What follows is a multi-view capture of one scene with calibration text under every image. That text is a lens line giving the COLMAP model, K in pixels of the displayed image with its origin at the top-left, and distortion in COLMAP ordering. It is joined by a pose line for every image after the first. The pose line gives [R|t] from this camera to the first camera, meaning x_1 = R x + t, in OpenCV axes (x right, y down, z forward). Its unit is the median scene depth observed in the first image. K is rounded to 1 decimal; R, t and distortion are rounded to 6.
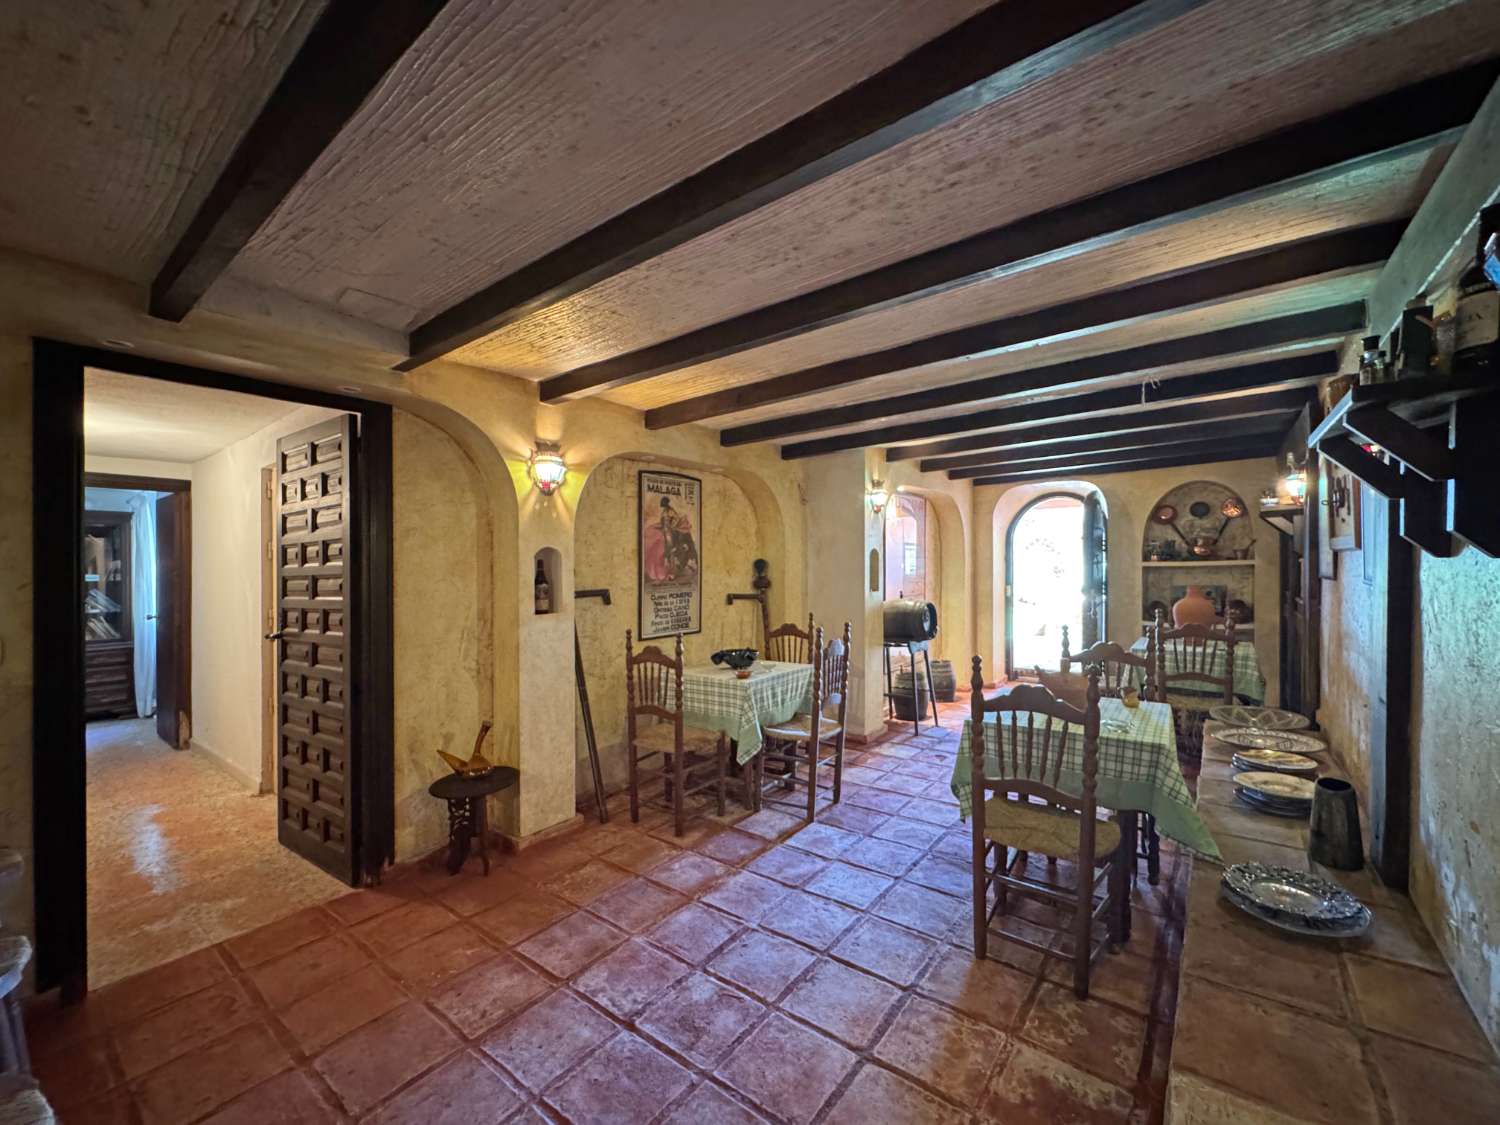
lens RADIAL K [[596.8, 0, 750.0], [0, 596.8, 562.5], [0, 0, 1]] dist [-0.002004, -0.000142]
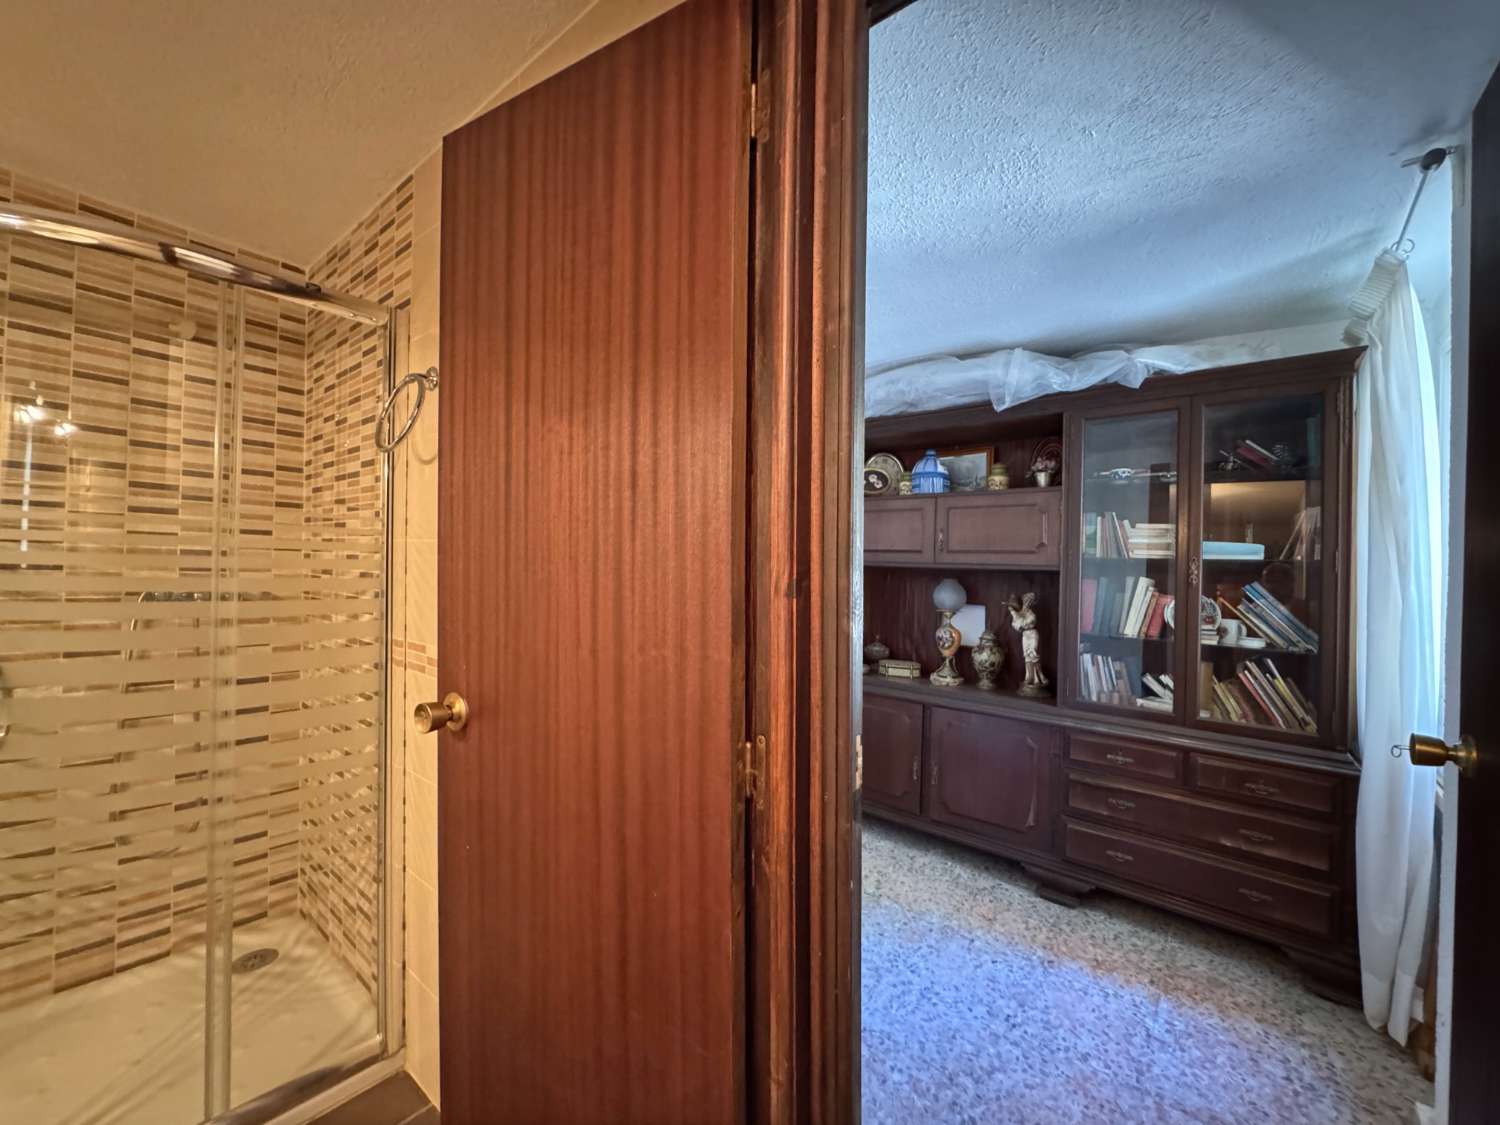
lens RADIAL K [[638.8, 0, 758.0], [0, 638.8, 564.3], [0, 0, 1]] dist [-0.001887, -0.000032]
pose [[0.006412, 0.009291, -0.999936, -0.713010], [-0.005613, 0.999941, 0.009255, 0.031106], [0.999964, 0.005553, 0.006463, 0.692971]]
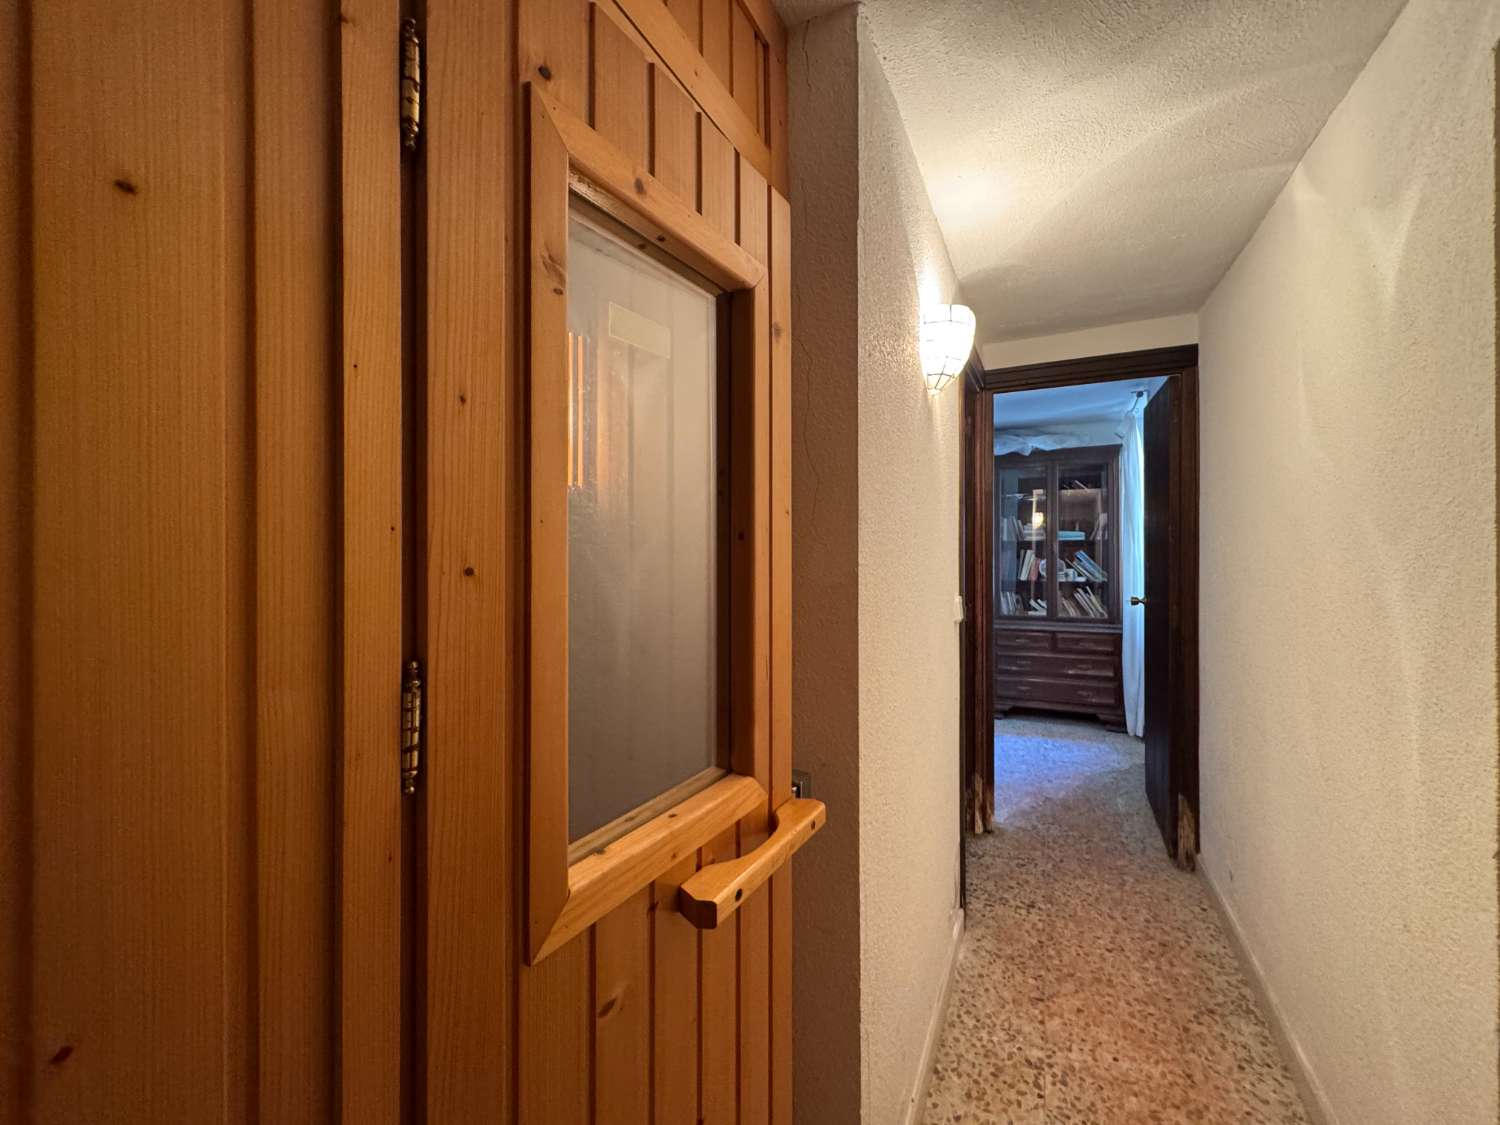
lens RADIAL K [[638.8, 0, 758.0], [0, 638.8, 564.3], [0, 0, 1]] dist [-0.001887, -0.000032]
pose [[0.224534, 0.040021, -0.973644, -0.395501], [0.030914, 0.998361, 0.048167, 0.009637], [0.973976, -0.040914, 0.222929, 0.412097]]
